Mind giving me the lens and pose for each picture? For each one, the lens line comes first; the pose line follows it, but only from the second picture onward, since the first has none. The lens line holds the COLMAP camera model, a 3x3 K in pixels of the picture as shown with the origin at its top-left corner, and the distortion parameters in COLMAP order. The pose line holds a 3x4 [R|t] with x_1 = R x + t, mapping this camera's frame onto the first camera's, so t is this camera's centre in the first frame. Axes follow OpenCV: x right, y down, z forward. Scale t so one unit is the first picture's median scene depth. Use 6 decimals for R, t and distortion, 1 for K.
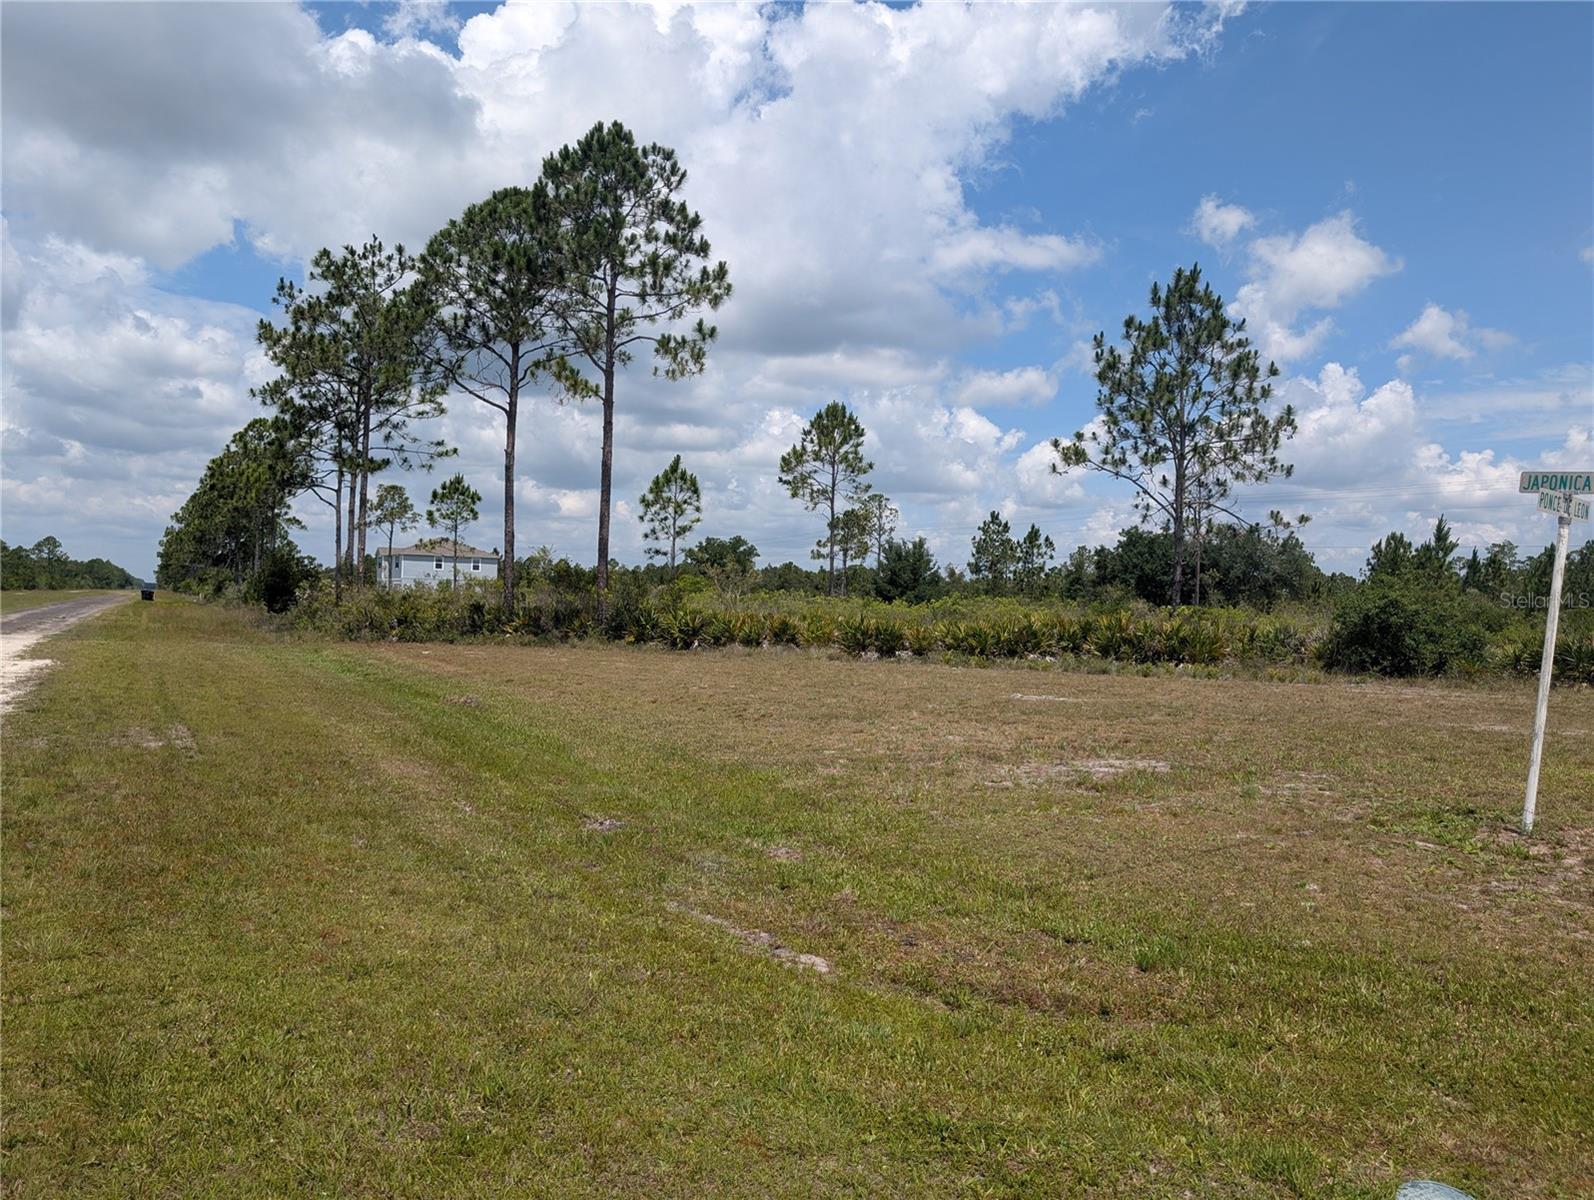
lens RADIAL K [[1140.2, 0, 869.5], [0, 1140.2, 604.9], [0, 0, 1]] dist [0.019604, -0.011968]
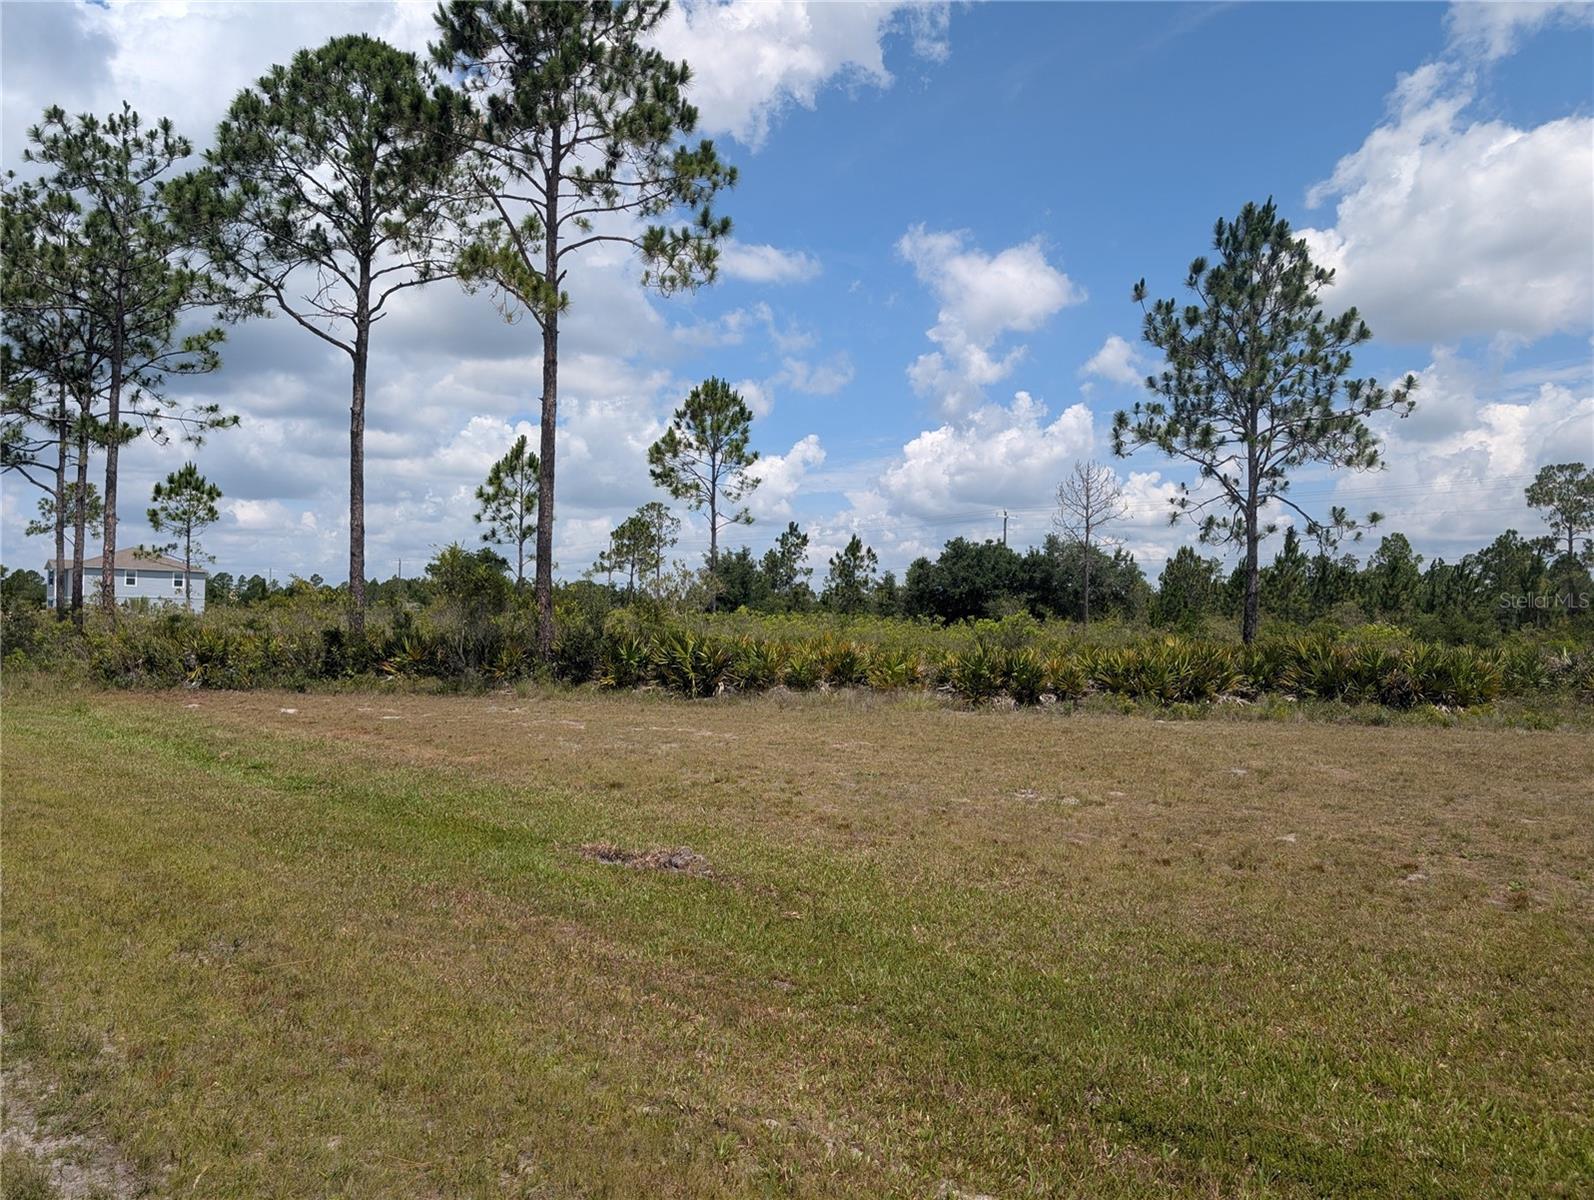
lens RADIAL K [[1140.2, 0, 787.3], [0, 1140.2, 616.1], [0, 0, 1]] dist [0.019604, -0.011968]
pose [[0.981645, -0.006618, 0.190602, -0.157995], [0.007532, 0.999963, -0.004070, -0.003604], [-0.190568, 0.005431, 0.981659, 0.218397]]
